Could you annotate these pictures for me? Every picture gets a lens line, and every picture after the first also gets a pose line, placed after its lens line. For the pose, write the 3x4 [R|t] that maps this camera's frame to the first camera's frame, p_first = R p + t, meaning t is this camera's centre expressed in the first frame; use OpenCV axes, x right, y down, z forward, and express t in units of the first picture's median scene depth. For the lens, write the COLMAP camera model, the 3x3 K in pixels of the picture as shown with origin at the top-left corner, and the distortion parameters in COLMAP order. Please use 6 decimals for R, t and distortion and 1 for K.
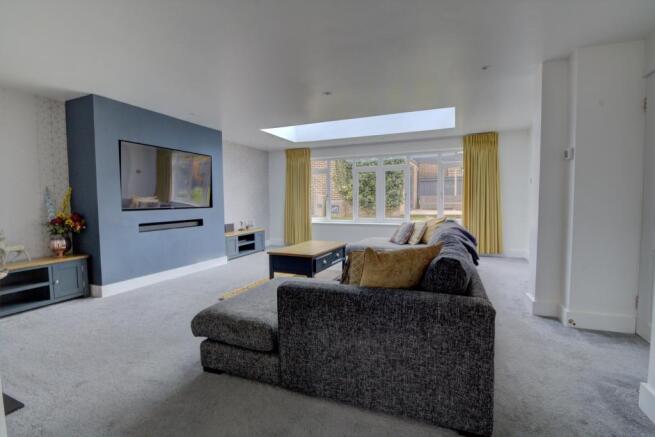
lens RADIAL K [[304.1, 0, 329.9], [0, 304.1, 217.4], [0, 0, 1]] dist [-0.017968, -0.000219]
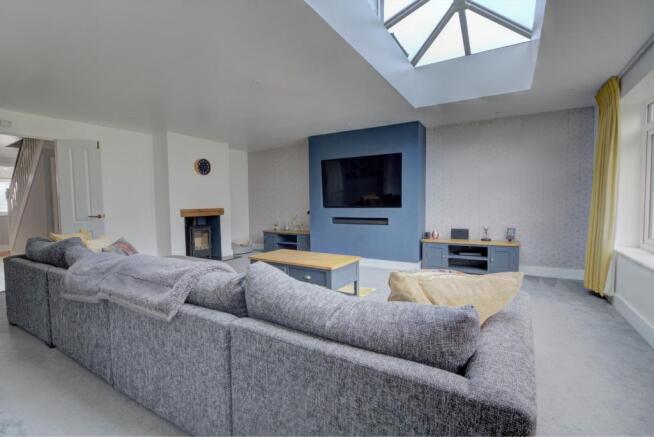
lens RADIAL K [[303.6, 0, 329.4], [0, 303.6, 217.4], [0, 0, 1]] dist [-0.017968, -0.000219]
pose [[-0.139184, 0.073539, -0.987532, 0.461012], [-0.037021, 0.996155, 0.079399, -0.053888], [0.989574, 0.047610, -0.135926, 0.755948]]
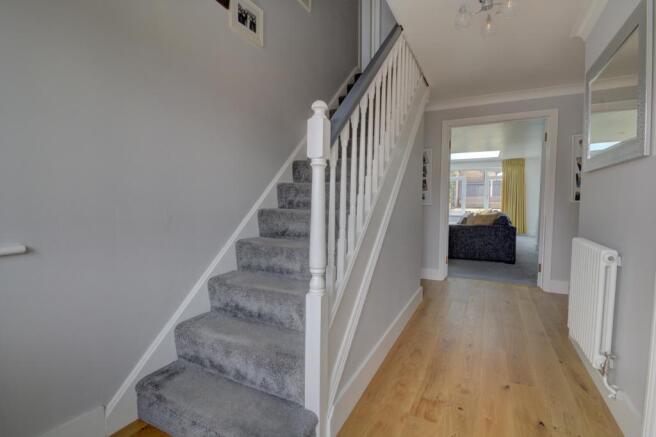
lens RADIAL K [[304.6, 0, 330.4], [0, 304.6, 217.4], [0, 0, 1]] dist [-0.017968, -0.000219]
pose [[0.996479, 0.015597, -0.082377, -0.625683], [-0.015345, 0.999875, 0.003684, 0.083825], [0.082424, -0.002407, 0.996594, -1.267491]]
